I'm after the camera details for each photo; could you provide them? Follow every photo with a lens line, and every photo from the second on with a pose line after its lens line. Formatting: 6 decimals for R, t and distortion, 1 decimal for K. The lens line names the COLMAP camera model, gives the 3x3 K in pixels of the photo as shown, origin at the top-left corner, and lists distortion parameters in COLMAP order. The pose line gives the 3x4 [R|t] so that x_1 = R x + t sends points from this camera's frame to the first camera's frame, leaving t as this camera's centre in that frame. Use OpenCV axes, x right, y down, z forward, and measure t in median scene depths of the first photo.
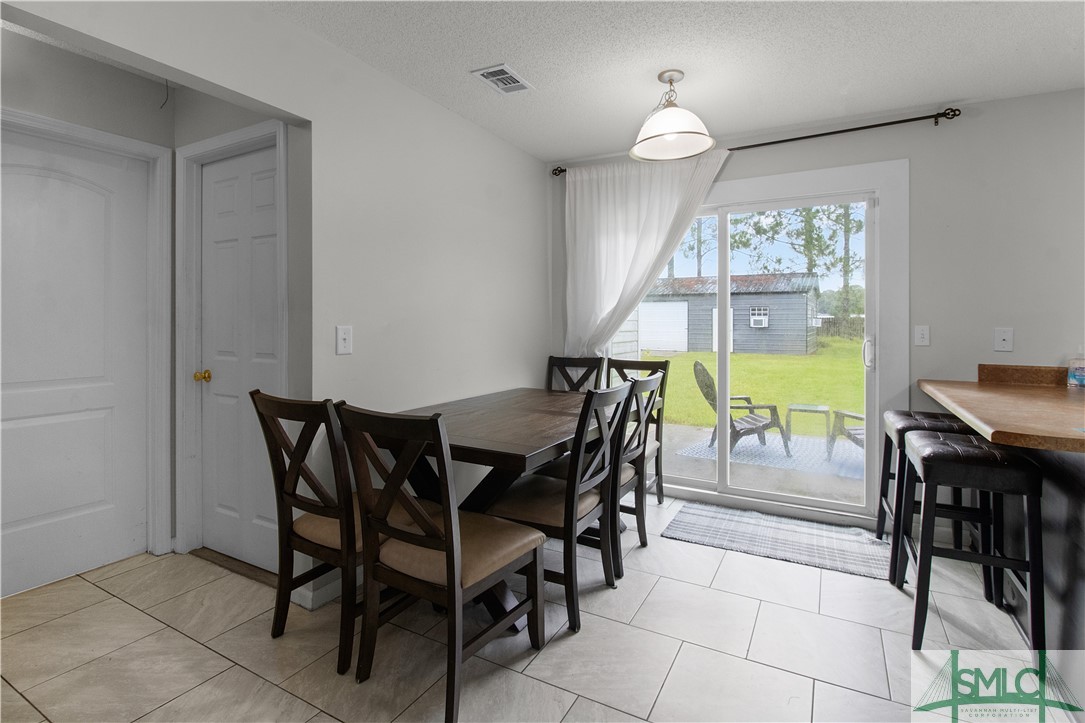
lens RADIAL K [[517.4, 0, 546.4], [0, 517.4, 324.6], [0, 0, 1]] dist [-0.016293, -0.003894]
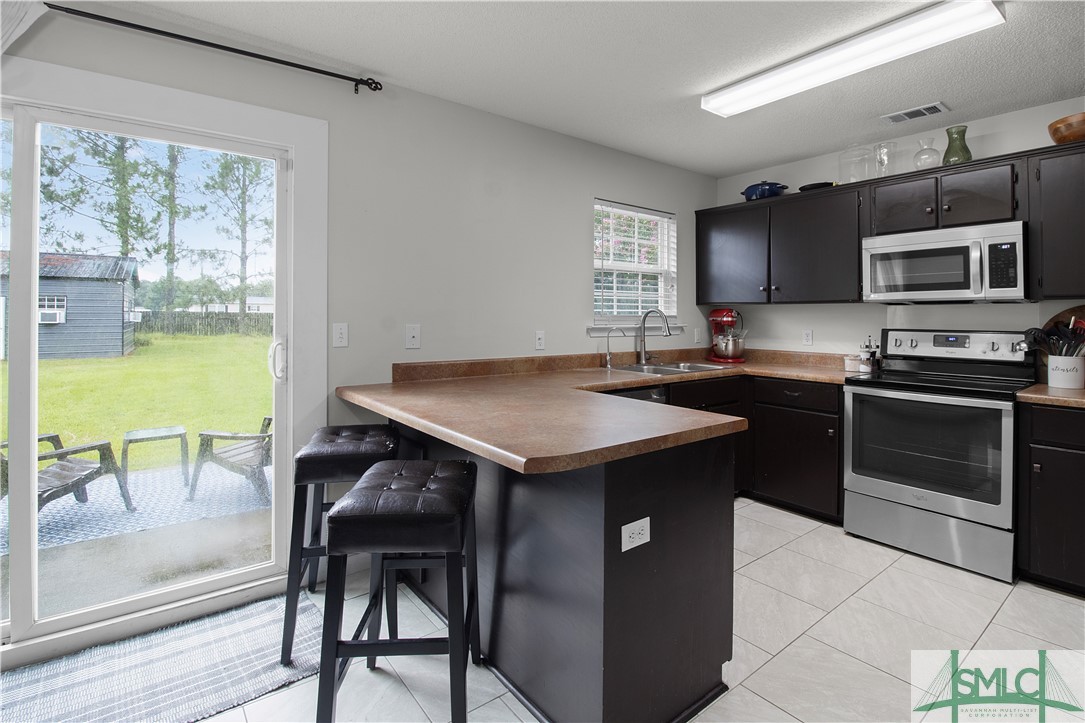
lens RADIAL K [[517.4, 0, 558.8], [0, 517.4, 309.1], [0, 0, 1]] dist [-0.016293, -0.003894]
pose [[0.375958, 0.010978, 0.926572, 0.011842], [0.005948, 0.999881, -0.014260, -0.000998], [-0.926618, 0.010873, 0.375848, 0.049986]]
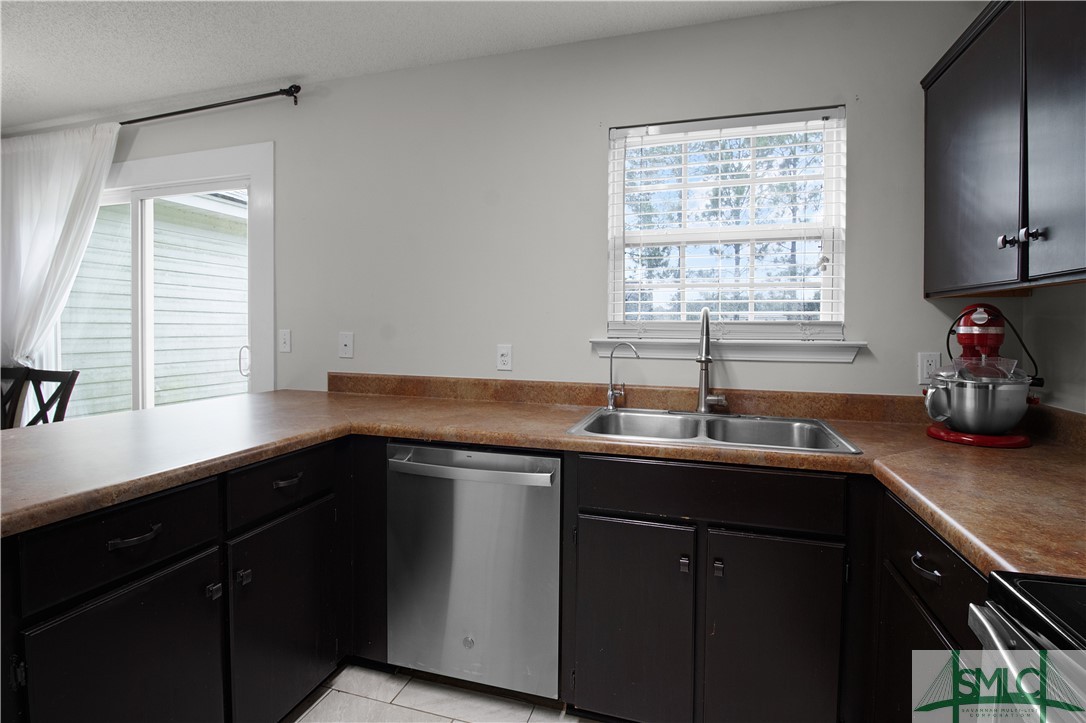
lens RADIAL K [[517.9, 0, 554.9], [0, 517.9, 336.4], [0, 0, 1]] dist [-0.016293, -0.003894]
pose [[0.976510, -0.000477, 0.215472, 0.143449], [-0.001627, 0.999953, 0.009588, 0.000695], [-0.215466, -0.009713, 0.976463, 0.003124]]
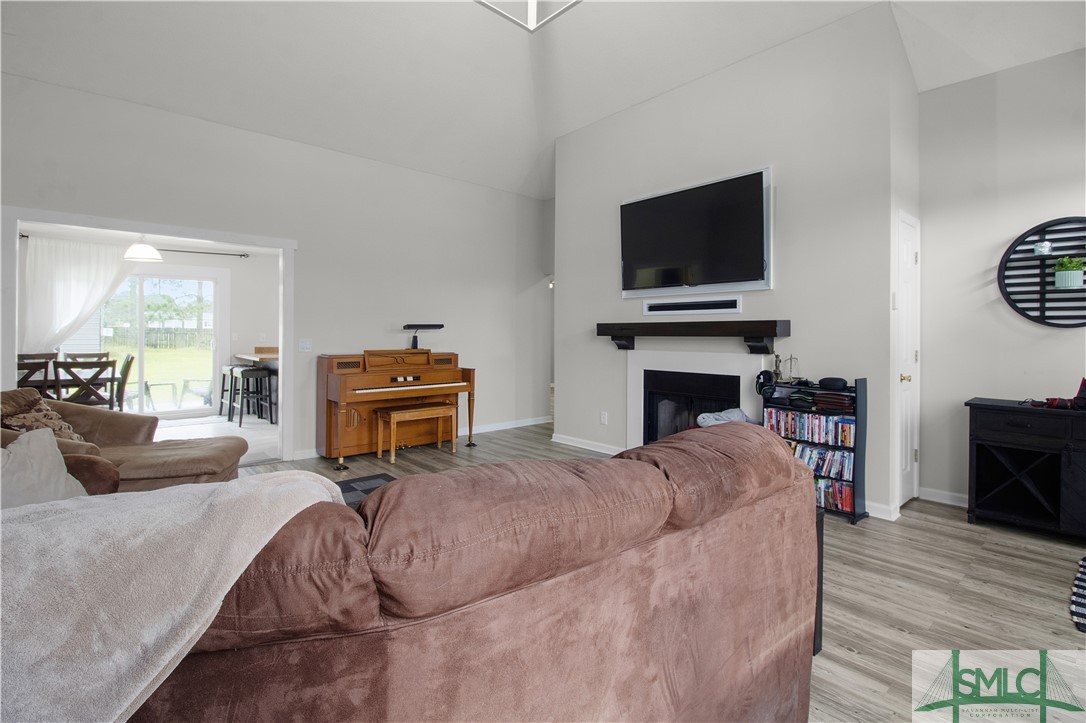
lens RADIAL K [[517.9, 0, 563.6], [0, 517.9, 328.5], [0, 0, 1]] dist [-0.016293, -0.003894]
pose [[0.313575, 0.006283, 0.949543, -0.175758], [0.003953, 0.999961, -0.007922, 0.000796], [-0.949555, 0.006238, 0.313538, -0.201666]]
